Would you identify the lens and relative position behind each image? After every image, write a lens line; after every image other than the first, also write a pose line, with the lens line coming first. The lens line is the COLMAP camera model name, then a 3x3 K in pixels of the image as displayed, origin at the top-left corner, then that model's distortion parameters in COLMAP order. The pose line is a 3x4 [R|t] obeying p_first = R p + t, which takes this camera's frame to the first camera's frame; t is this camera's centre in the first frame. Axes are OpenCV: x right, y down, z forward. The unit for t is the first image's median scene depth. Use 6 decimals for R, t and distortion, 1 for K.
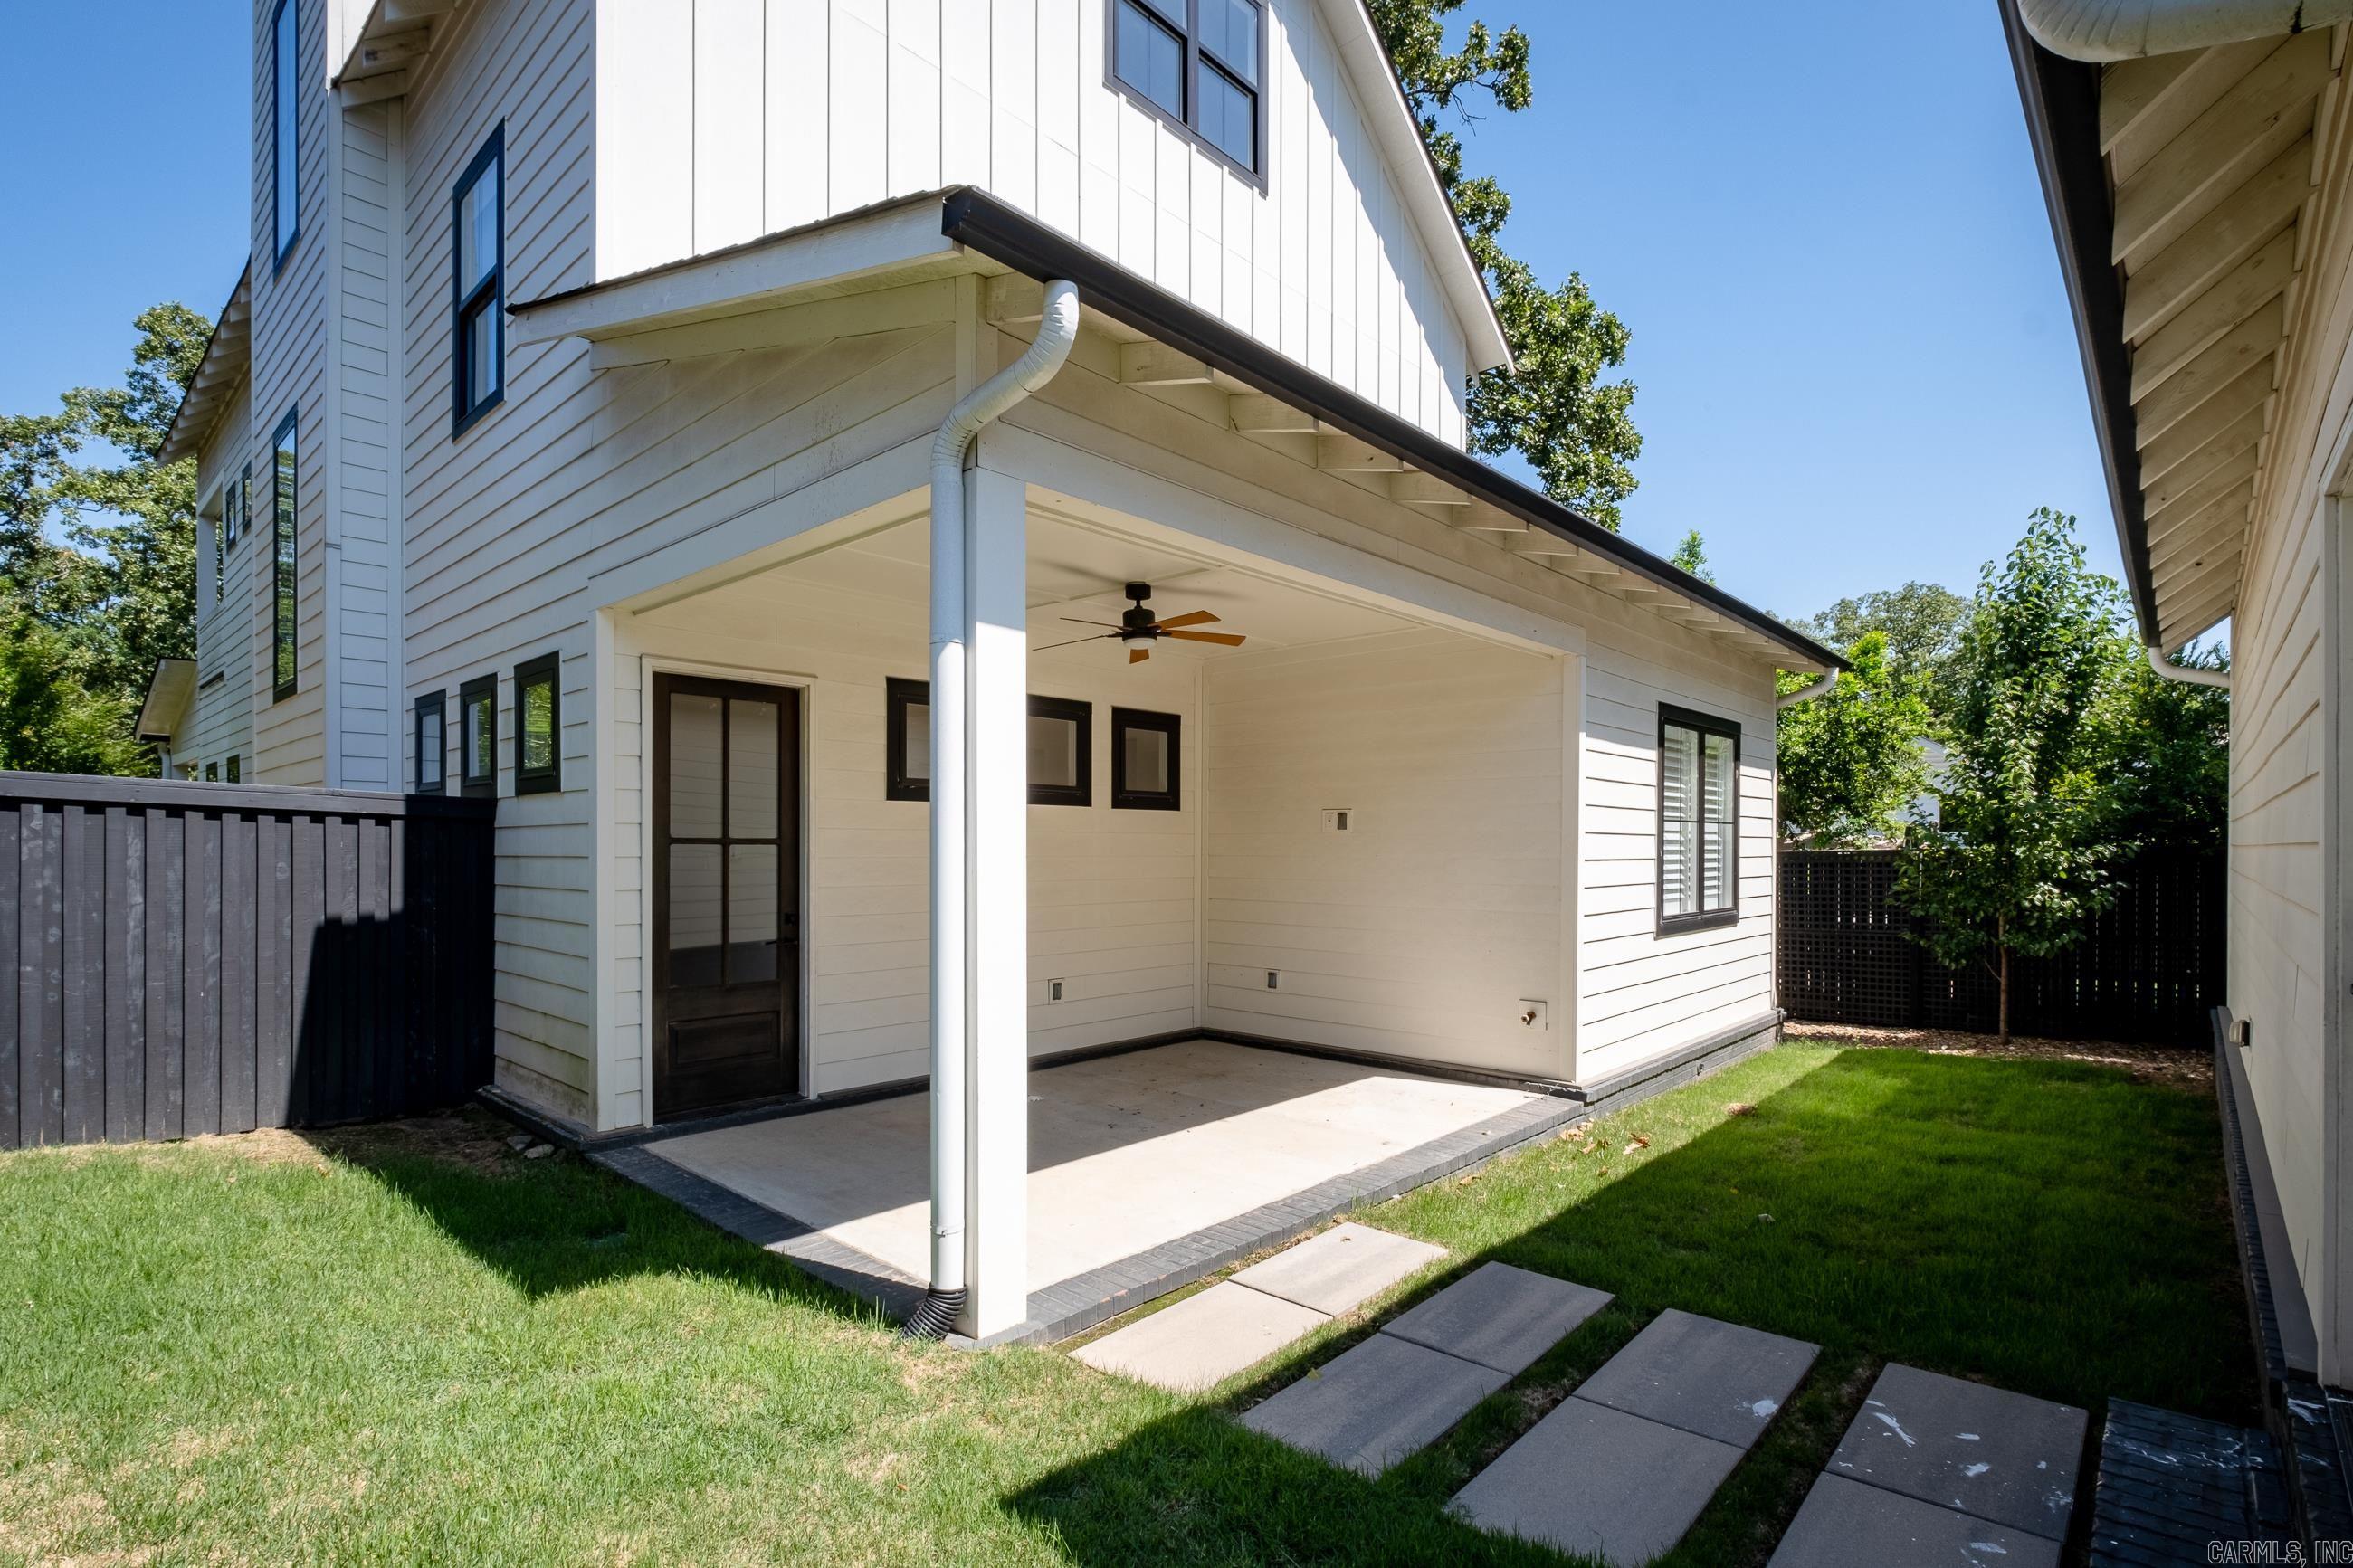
lens RADIAL K [[1113.0, 0, 1178.8], [0, 1113.0, 851.7], [0, 0, 1]] dist [-0.012628, -0.000252]
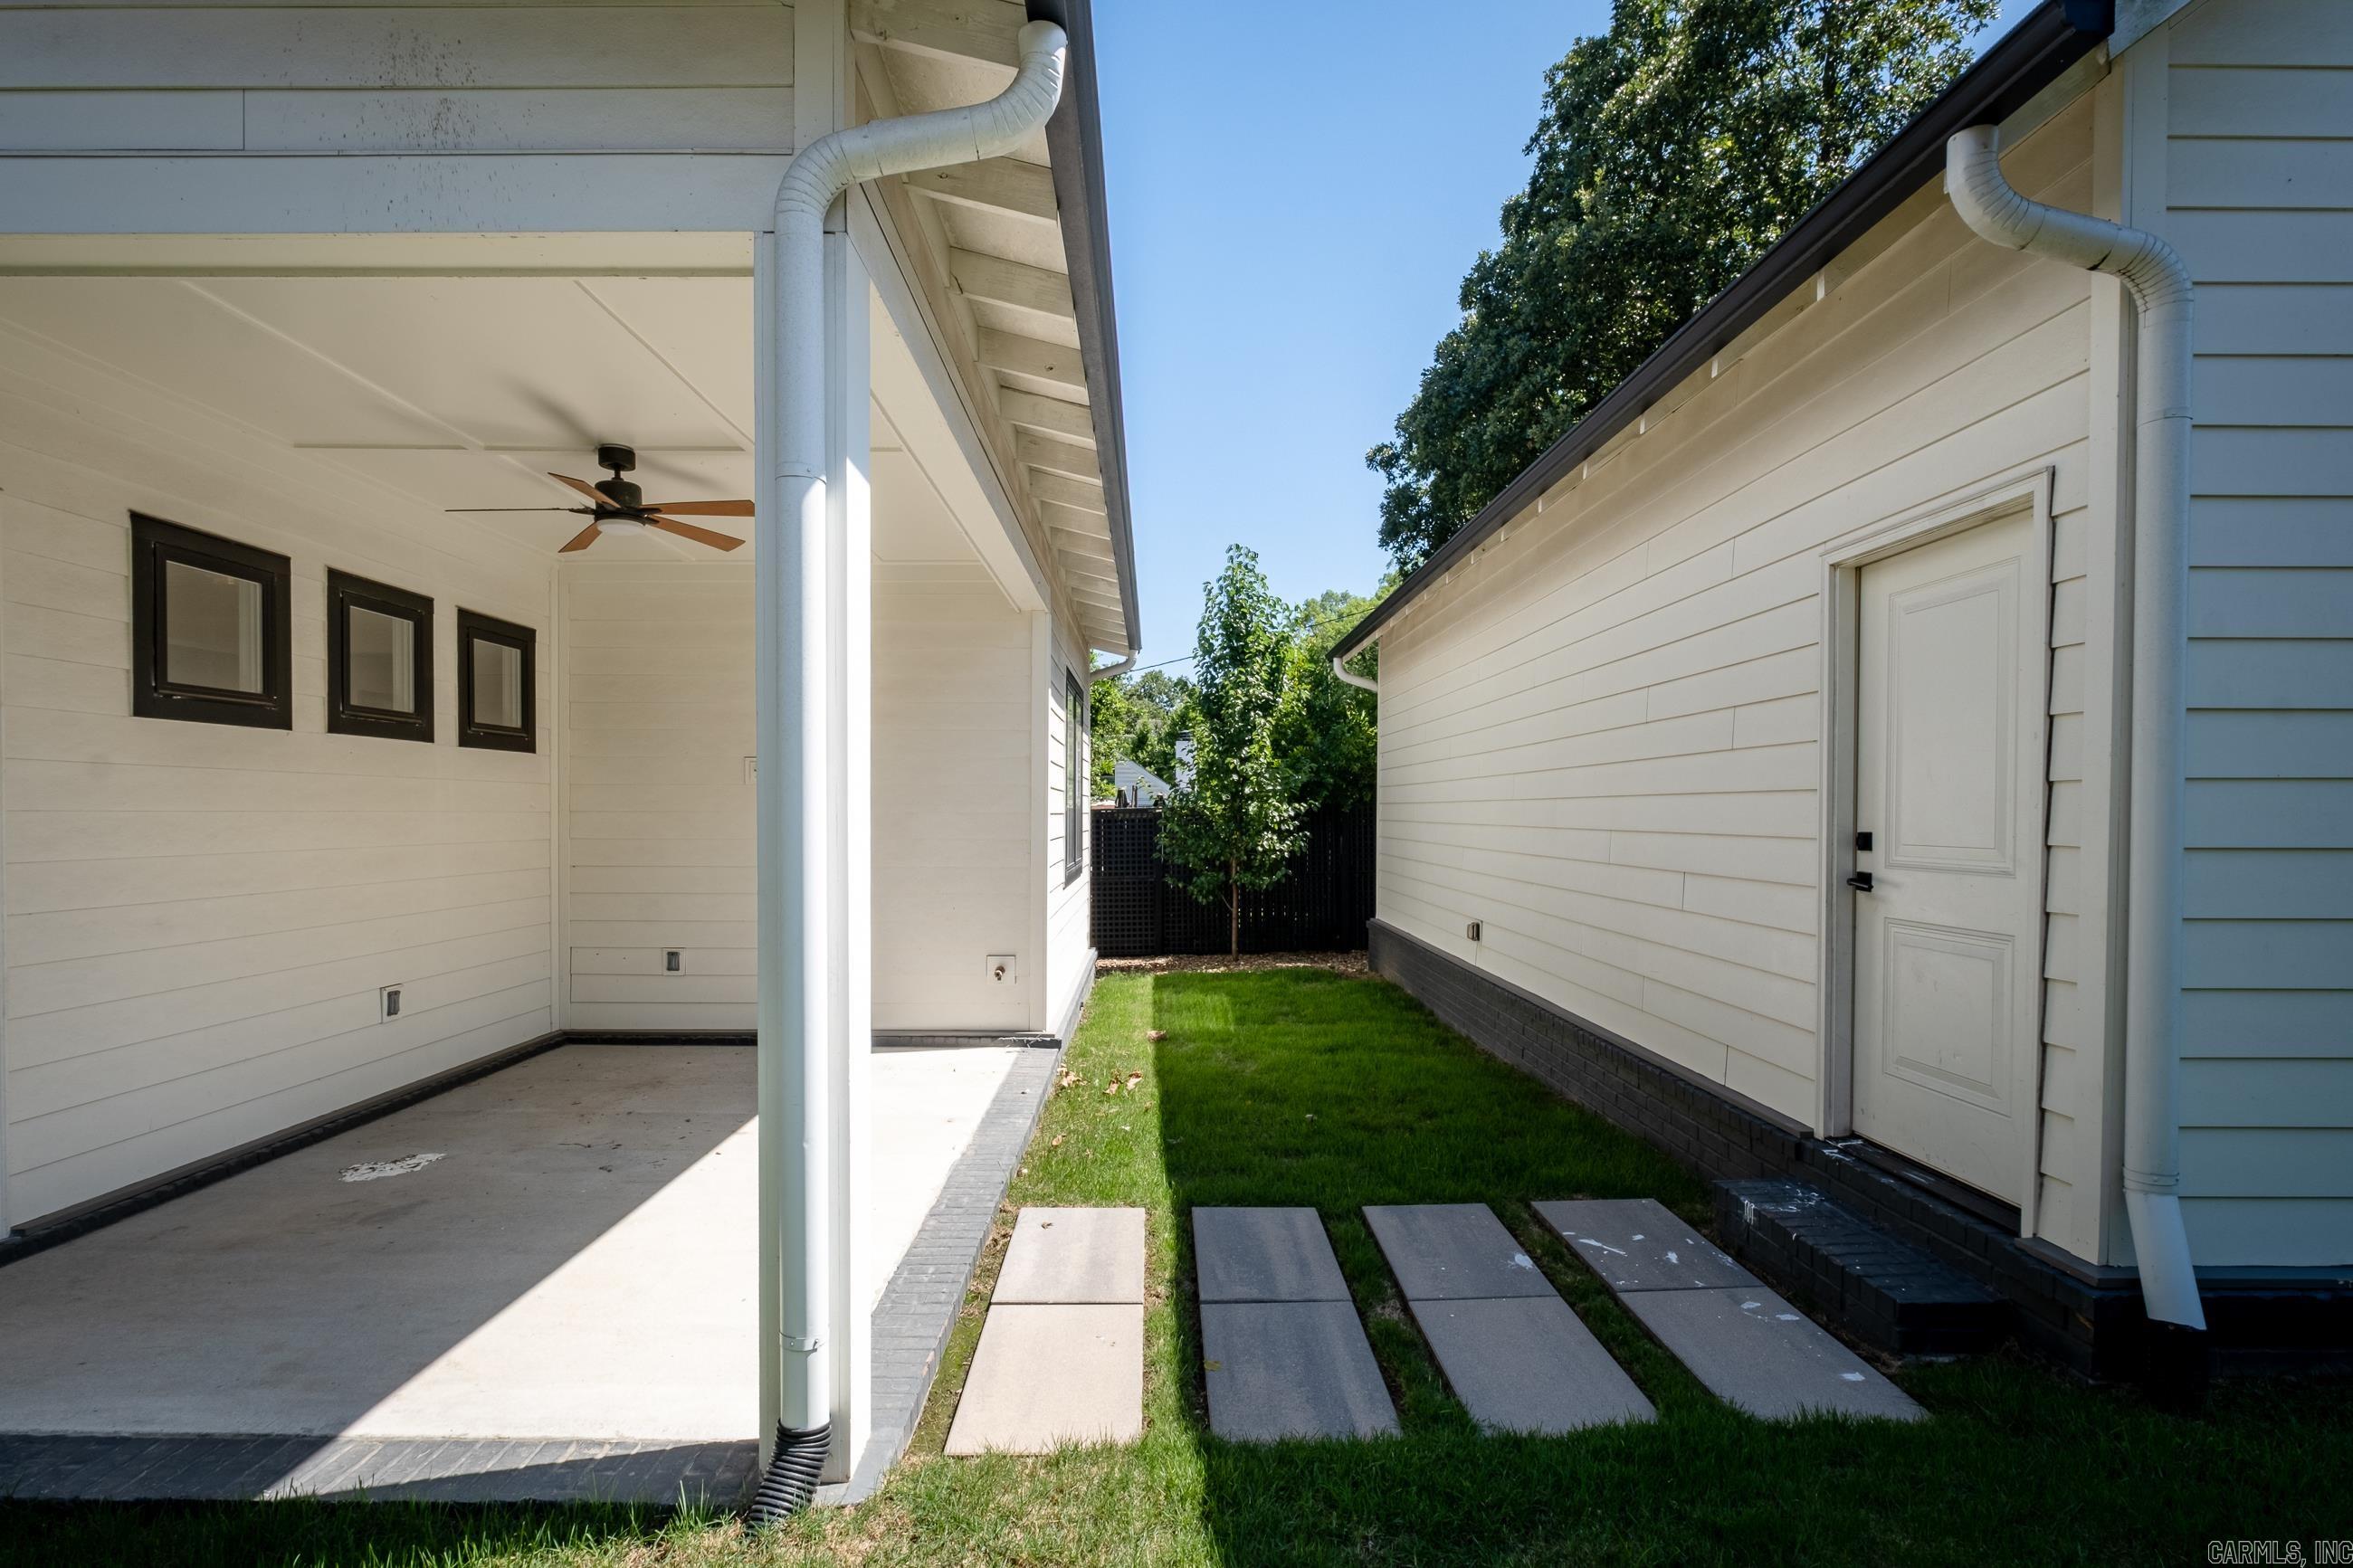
lens RADIAL K [[1110.4, 0, 1165.8], [0, 1110.4, 830.9], [0, 0, 1]] dist [-0.007759, 0.000412]
pose [[0.731294, -0.012763, 0.681942, -0.333723], [0.003088, 0.999877, 0.015401, 0.010730], [-0.682055, -0.009157, 0.731244, 0.231127]]
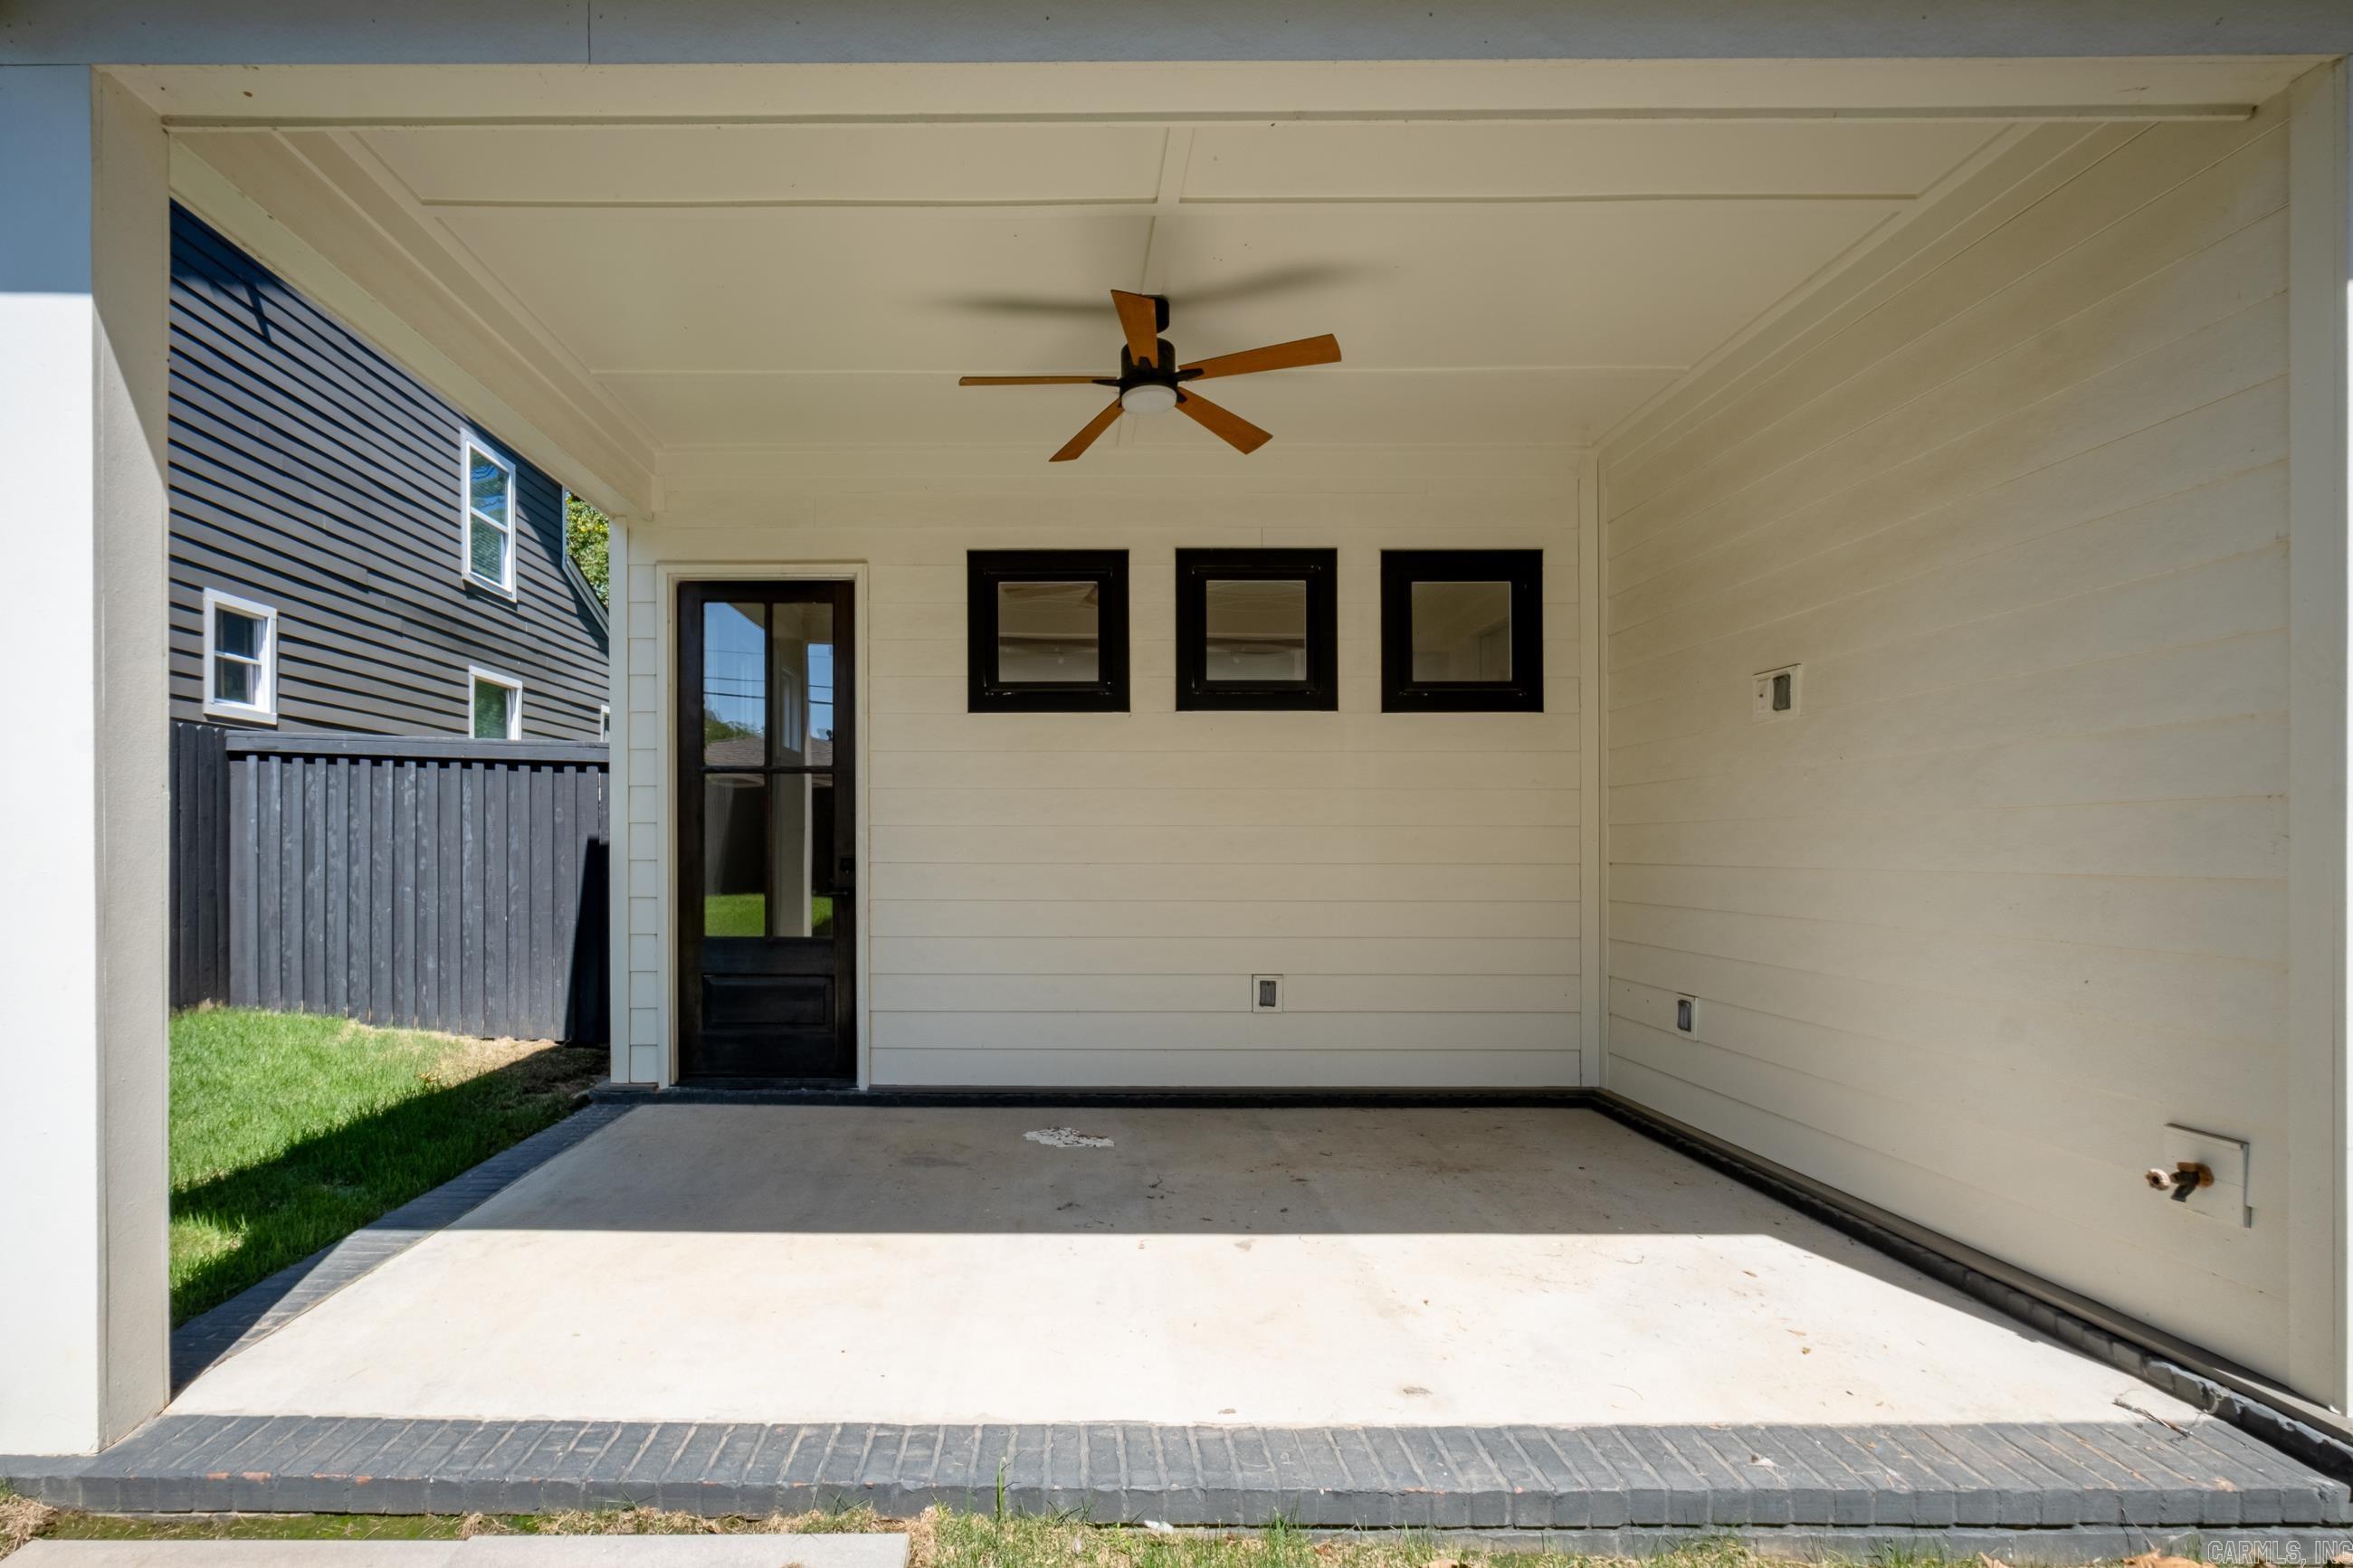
lens RADIAL K [[1150.2, 0, 1060.3], [0, 1150.2, 842.6], [0, 0, 1]] dist [-0.010588, 0.000417]
pose [[0.667857, -0.007987, -0.744246, 0.461070], [-0.003227, 0.999902, -0.013627, 0.067338], [0.744282, 0.011503, 0.667766, 0.666992]]
